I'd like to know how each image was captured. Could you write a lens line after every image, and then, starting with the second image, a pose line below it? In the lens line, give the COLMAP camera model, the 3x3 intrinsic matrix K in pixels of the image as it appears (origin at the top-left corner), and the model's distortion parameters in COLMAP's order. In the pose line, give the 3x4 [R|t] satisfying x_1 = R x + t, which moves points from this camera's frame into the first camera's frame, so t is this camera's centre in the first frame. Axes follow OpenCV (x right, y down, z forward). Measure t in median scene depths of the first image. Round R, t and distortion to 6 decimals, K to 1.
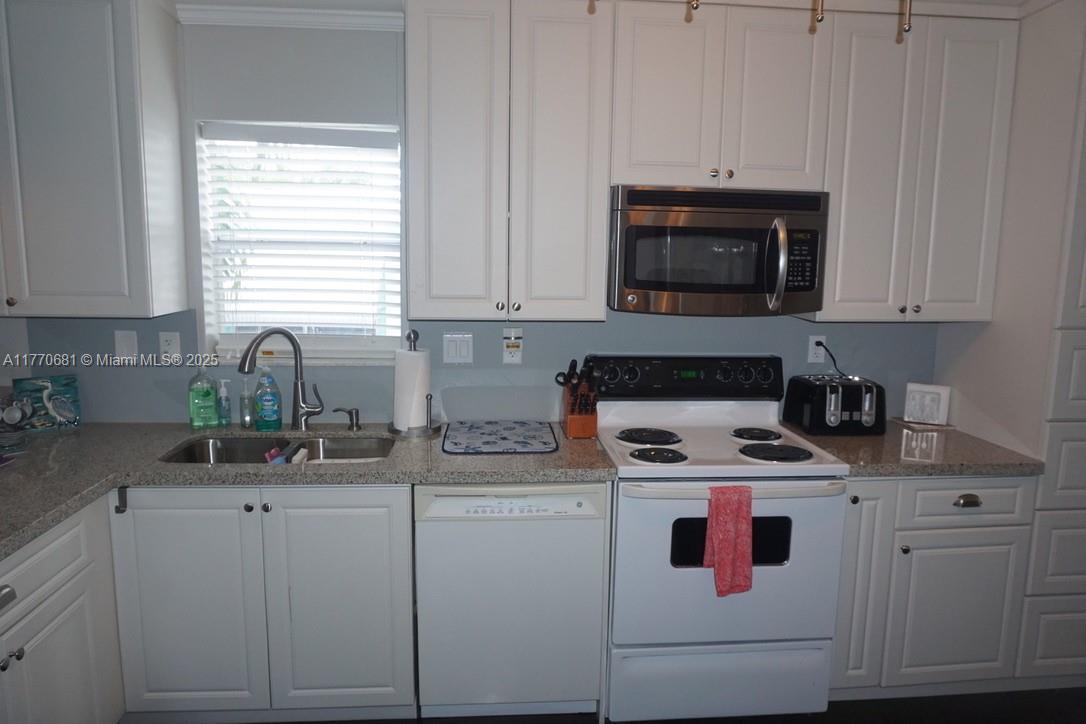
lens RADIAL K [[743.7, 0, 550.5], [0, 743.7, 380.2], [0, 0, 1]] dist [-0.051137, 0.028897]
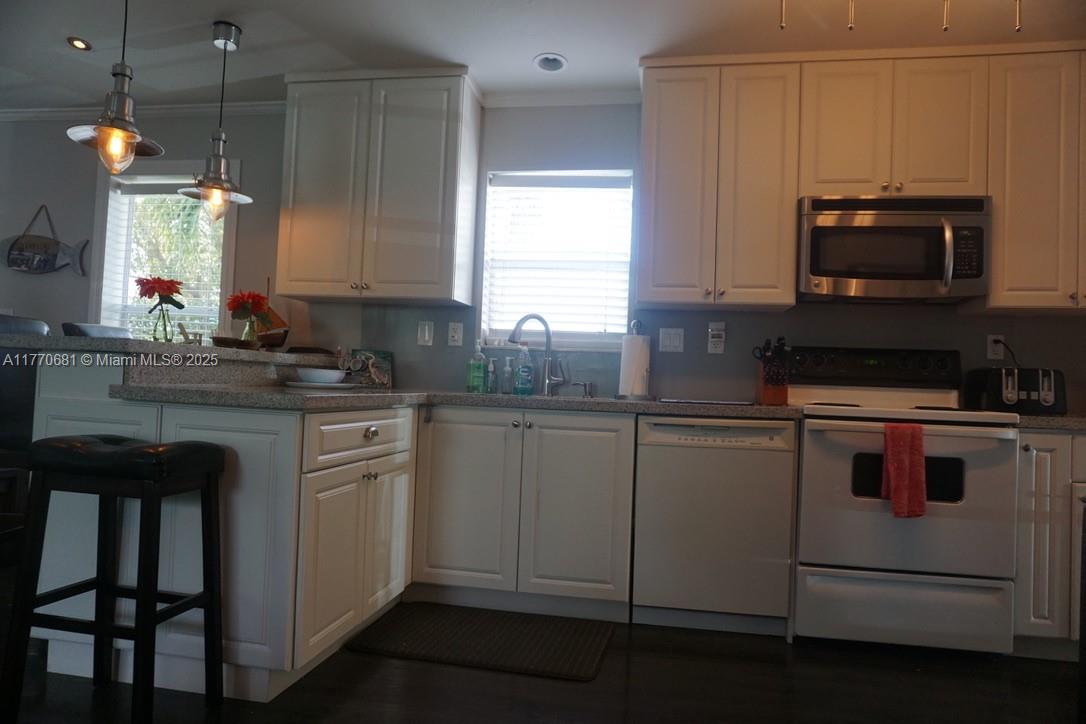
lens RADIAL K [[743.7, 0, 539.4], [0, 743.7, 362.0], [0, 0, 1]] dist [-0.051137, 0.028897]
pose [[0.961639, 0.012221, -0.274047, 0.003509], [-0.064198, 0.981291, -0.181511, 0.258846], [0.266702, 0.192141, 0.944432, -0.250229]]
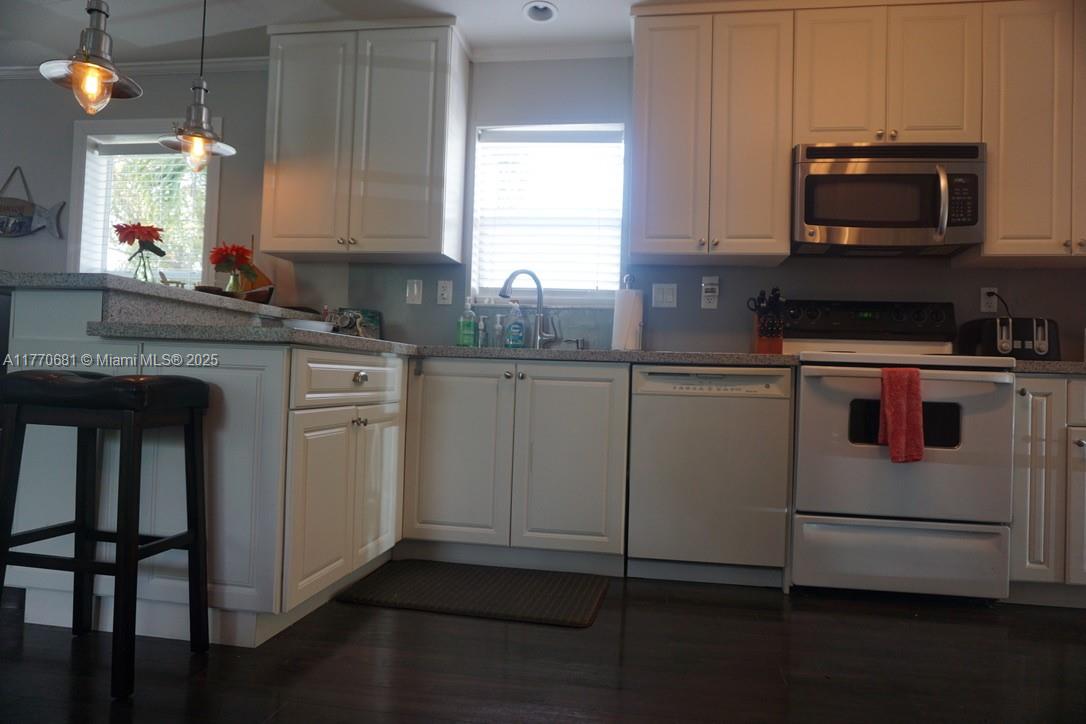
lens RADIAL K [[743.7, 0, 542.8], [0, 743.7, 361.4], [0, 0, 1]] dist [-0.051137, 0.028897]
pose [[0.967740, 0.009612, -0.251769, -0.010625], [-0.054535, 0.983574, -0.172068, 0.317114], [0.245980, 0.180247, 0.952368, -0.220653]]
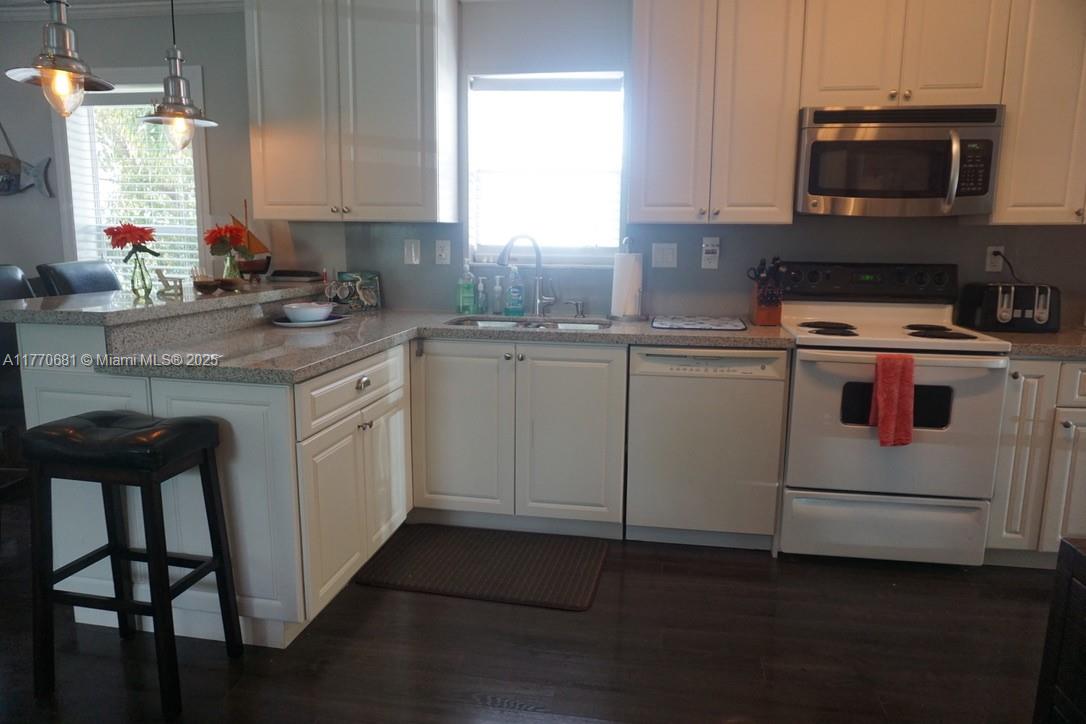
lens RADIAL K [[743.7, 0, 539.9], [0, 743.7, 373.8], [0, 0, 1]] dist [-0.051137, 0.028897]
pose [[0.964345, 0.038597, -0.261819, 0.003597], [-0.034024, 0.999179, 0.021977, 0.146025], [0.262453, -0.012285, 0.964867, -0.249927]]
